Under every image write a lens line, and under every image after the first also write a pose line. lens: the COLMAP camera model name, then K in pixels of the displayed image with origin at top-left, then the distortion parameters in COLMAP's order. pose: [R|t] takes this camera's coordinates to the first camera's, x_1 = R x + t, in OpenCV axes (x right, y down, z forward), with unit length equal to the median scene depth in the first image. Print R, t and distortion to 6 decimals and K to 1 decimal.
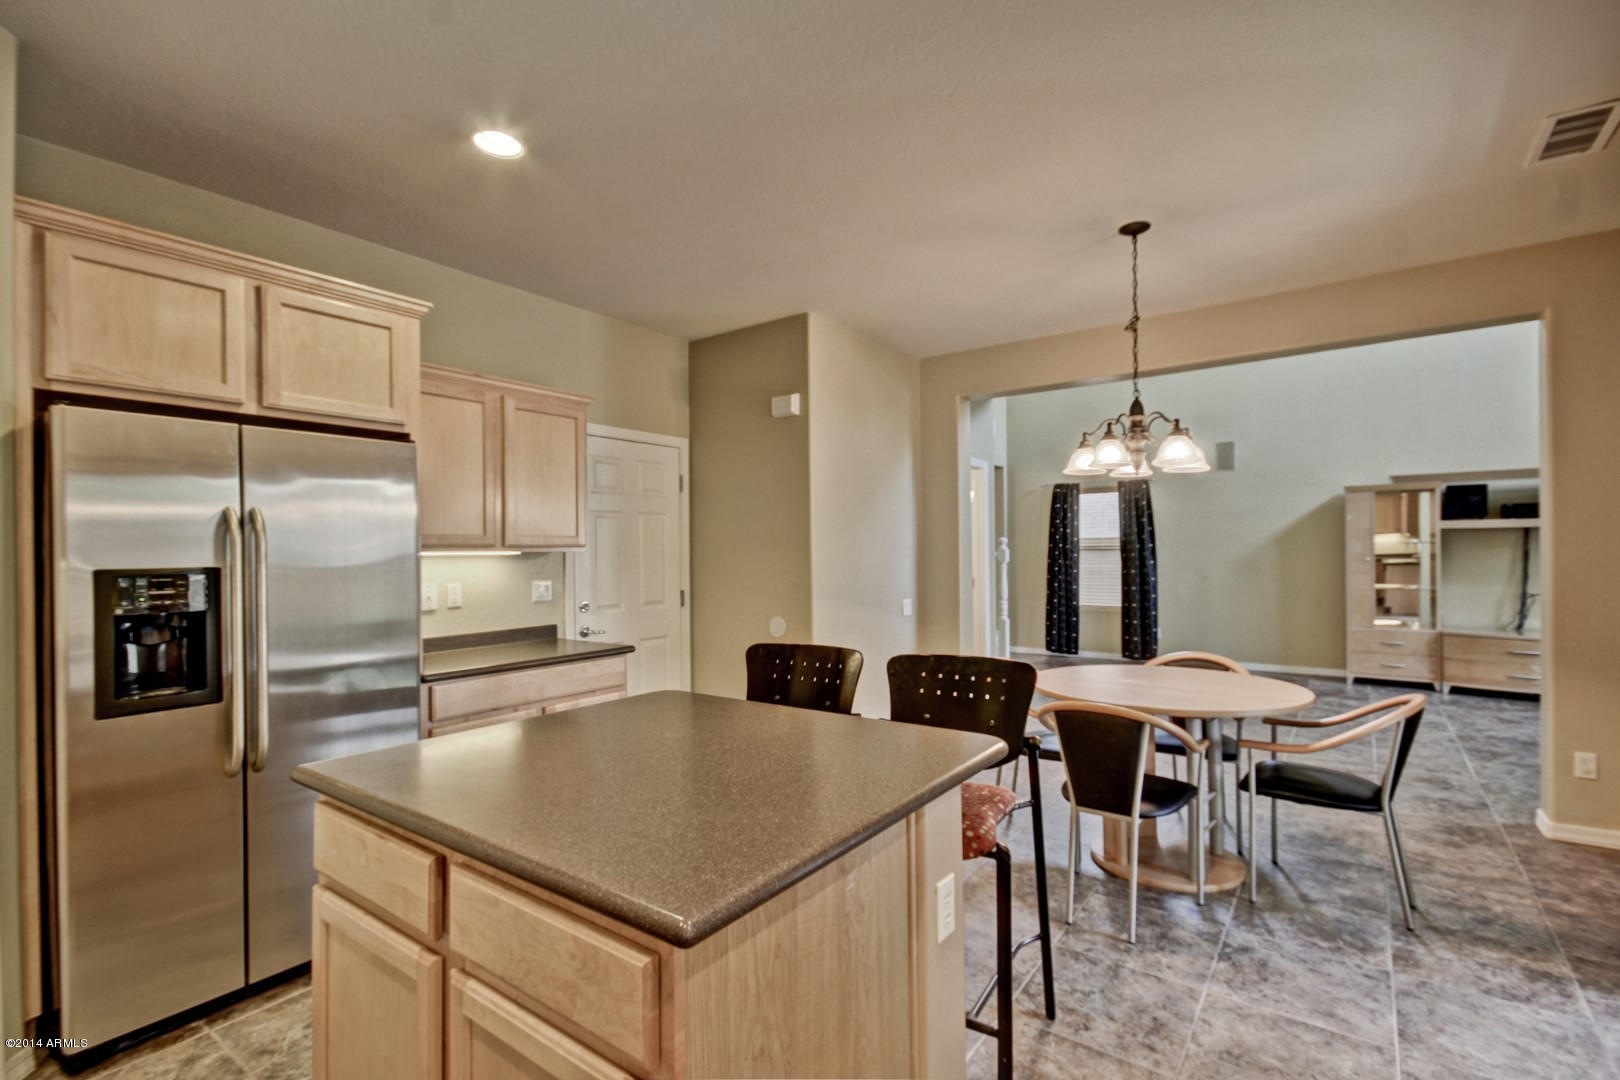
lens RADIAL K [[738.6, 0, 814.4], [0, 738.6, 551.0], [0, 0, 1]] dist [0.028753, -0.011602]
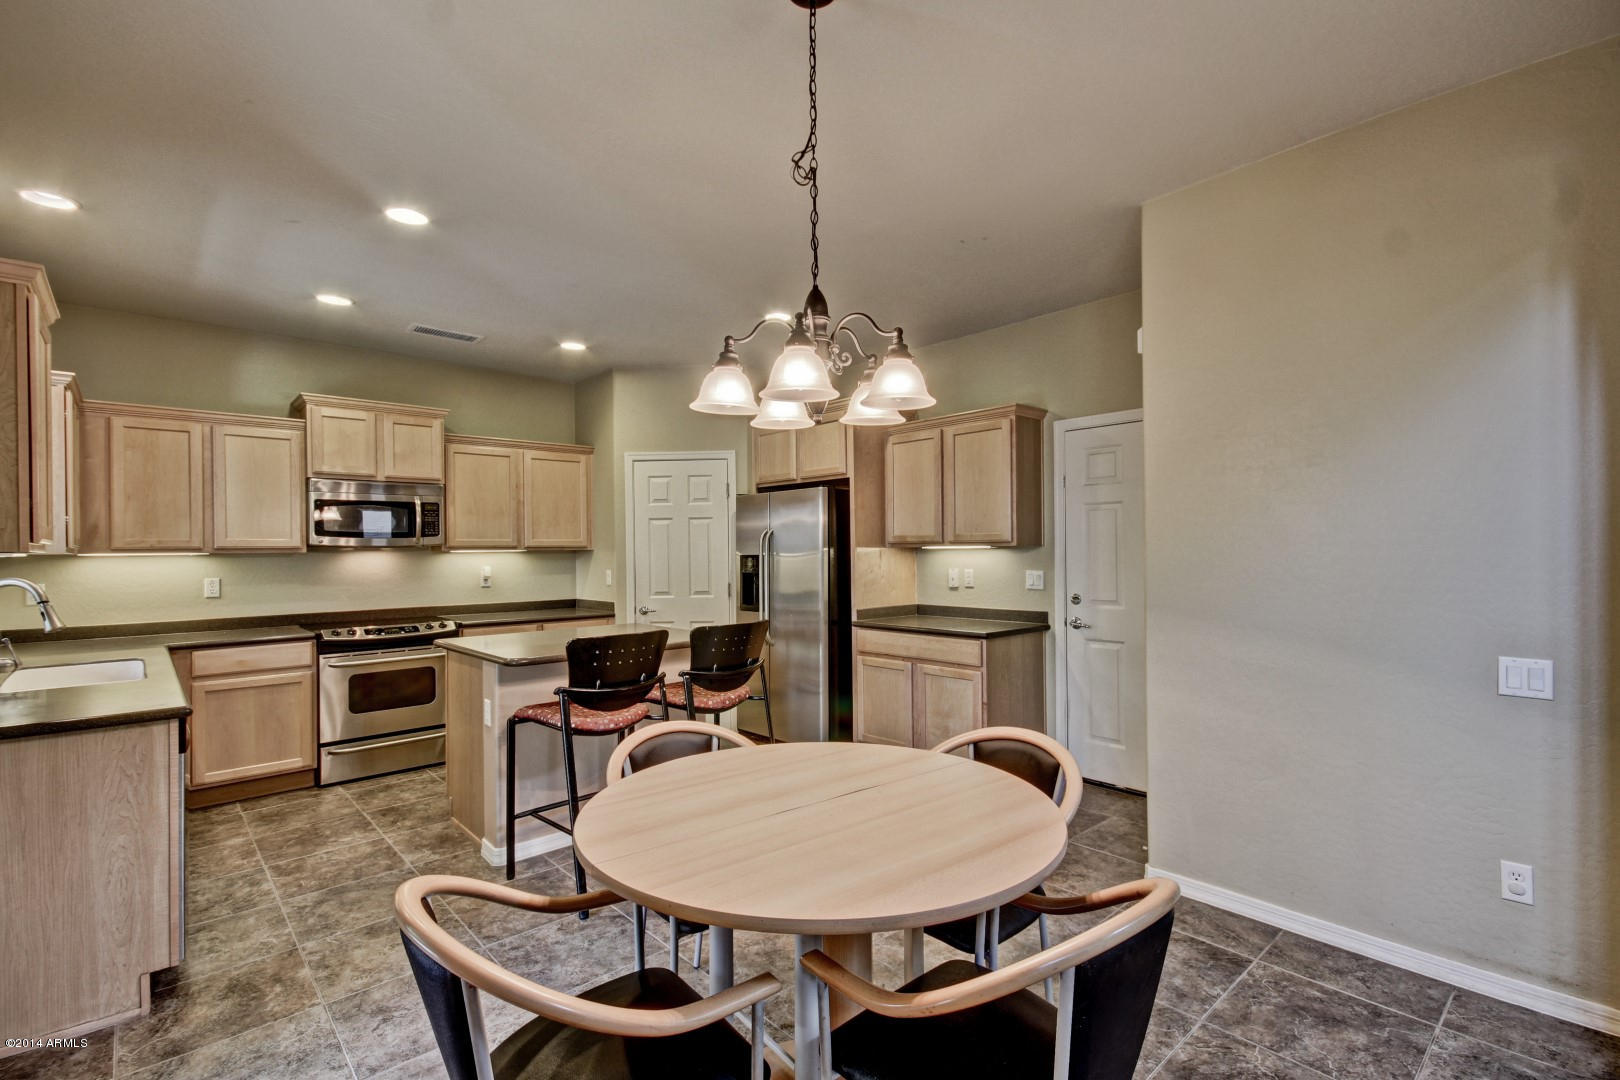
lens RADIAL K [[738.9, 0, 814.5], [0, 738.9, 551.0], [0, 0, 1]] dist [0.016027, 0.000871]
pose [[-0.199891, 0.014175, -0.979716, 0.464530], [0.014433, 0.999829, 0.011521, -0.004810], [0.979712, -0.011838, -0.200061, 0.518622]]
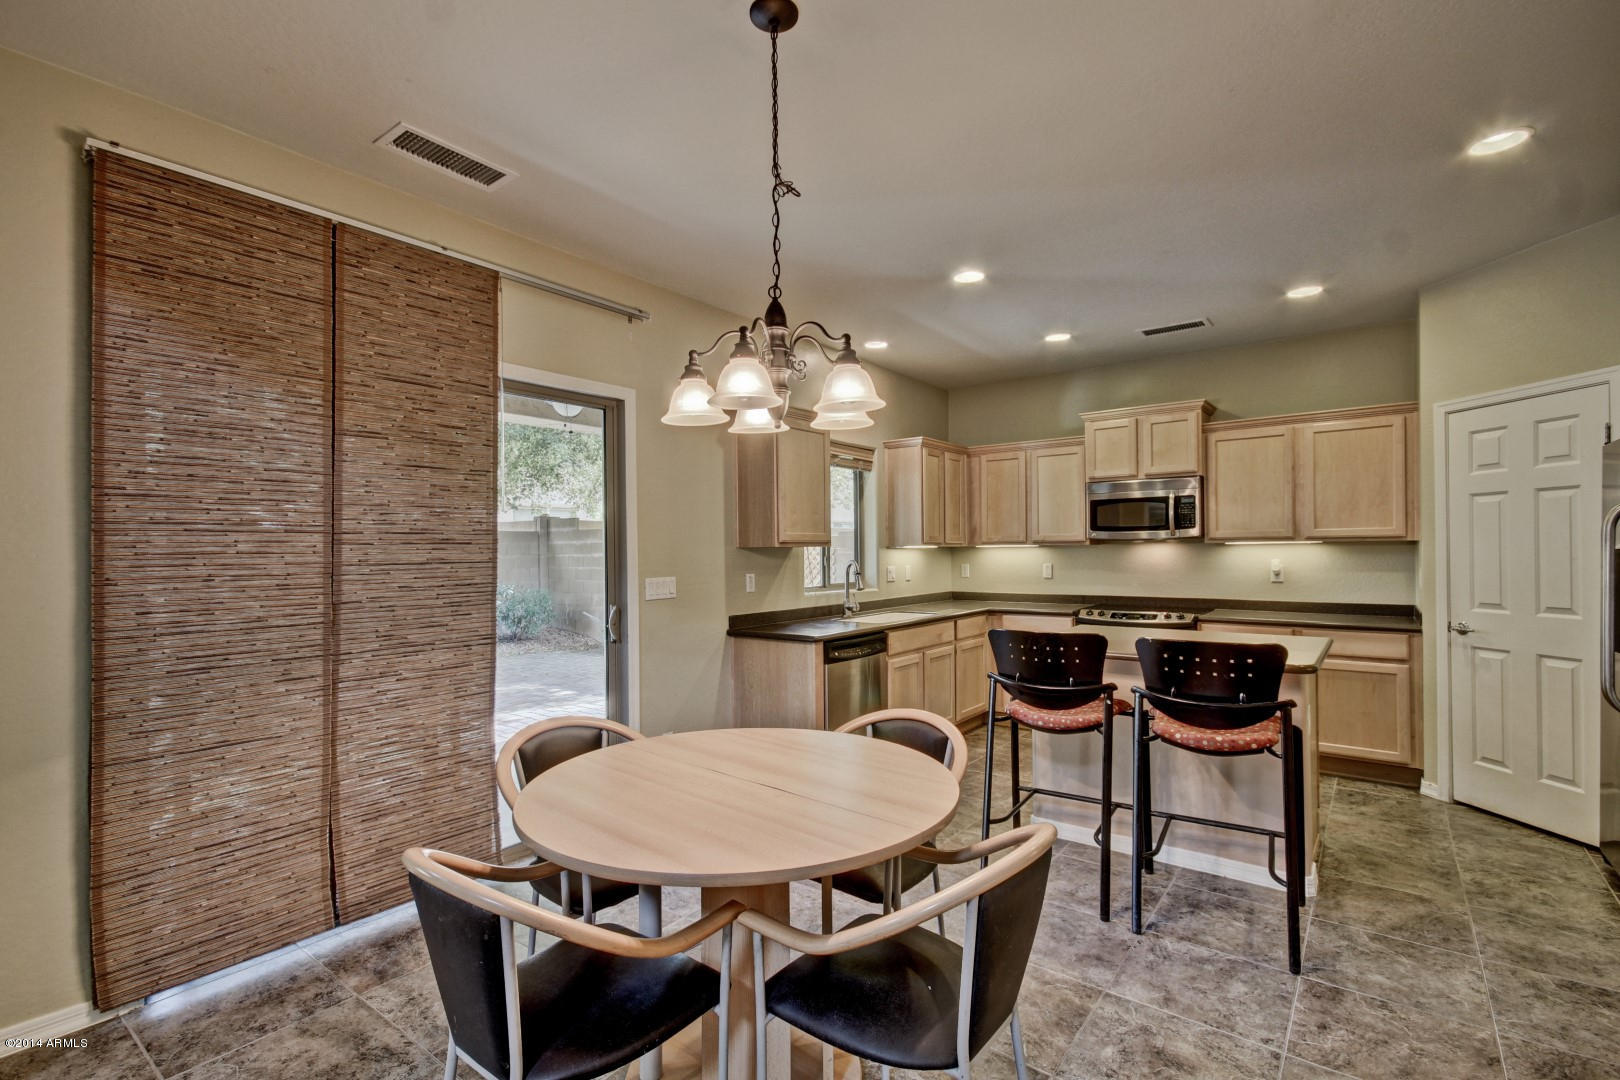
lens RADIAL K [[738.9, 0, 814.5], [0, 738.9, 551.0], [0, 0, 1]] dist [0.016027, 0.000871]
pose [[-0.999546, 0.020447, 0.022127, 0.183542], [0.020433, 0.999791, -0.000882, -0.001080], [-0.022141, -0.000430, -0.999755, 0.745347]]
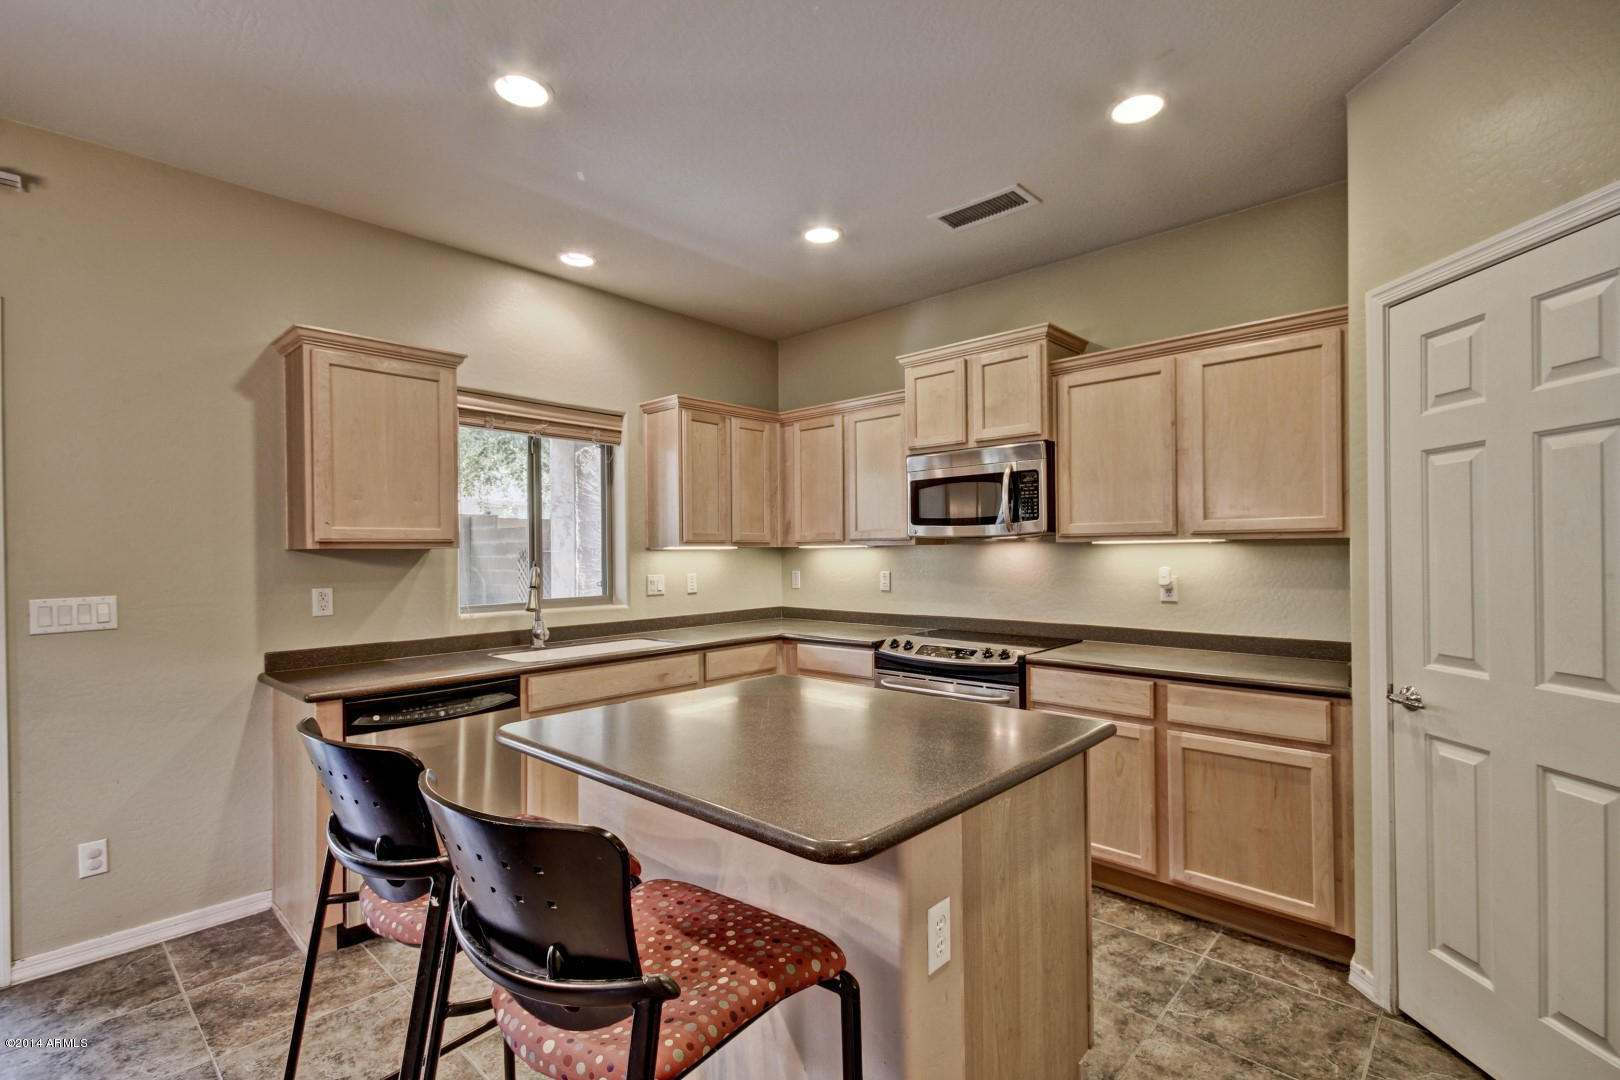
lens RADIAL K [[738.9, 0, 814.5], [0, 738.9, 551.0], [0, 0, 1]] dist [0.016027, 0.000871]
pose [[-0.993560, 0.020566, 0.111424, -0.081147], [0.020415, 0.999788, -0.002494, 0.002014], [-0.111452, -0.000203, -0.993770, 0.504438]]
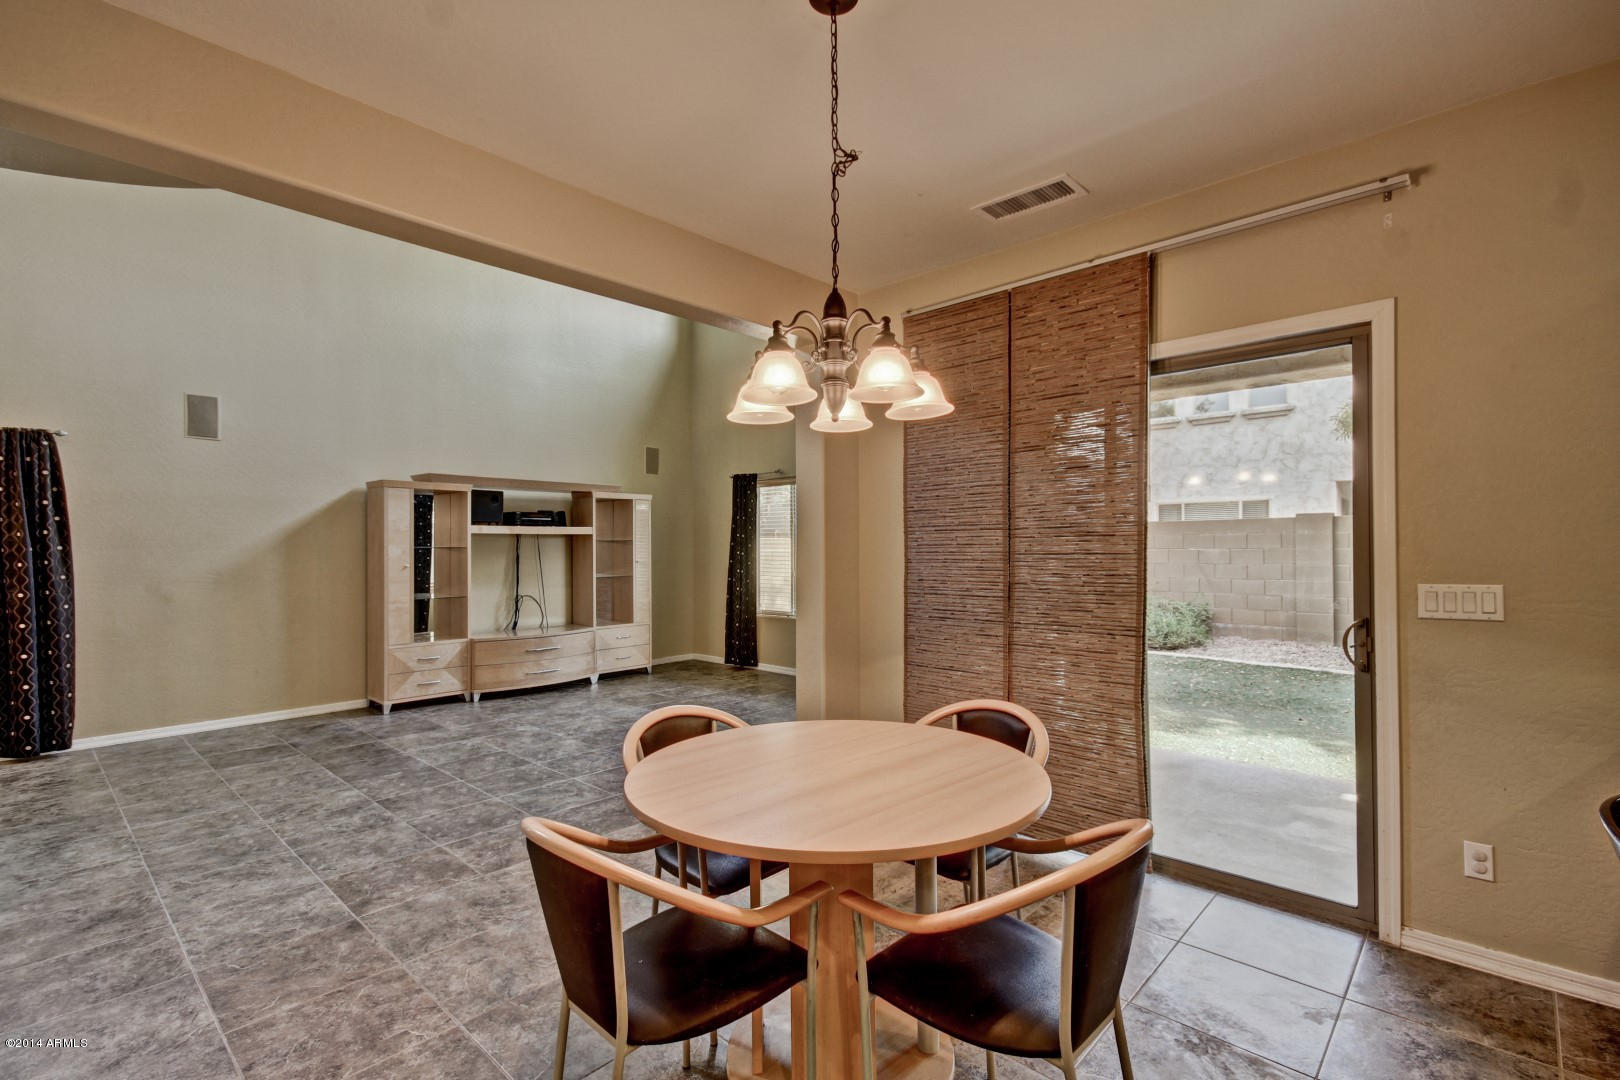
lens RADIAL K [[738.6, 0, 814.4], [0, 738.6, 551.0], [0, 0, 1]] dist [0.028753, -0.011602]
pose [[0.115917, 0.005791, 0.993242, -0.069180], [0.004827, 0.999968, -0.006393, 0.001362], [-0.993247, 0.005536, 0.115886, 0.443135]]
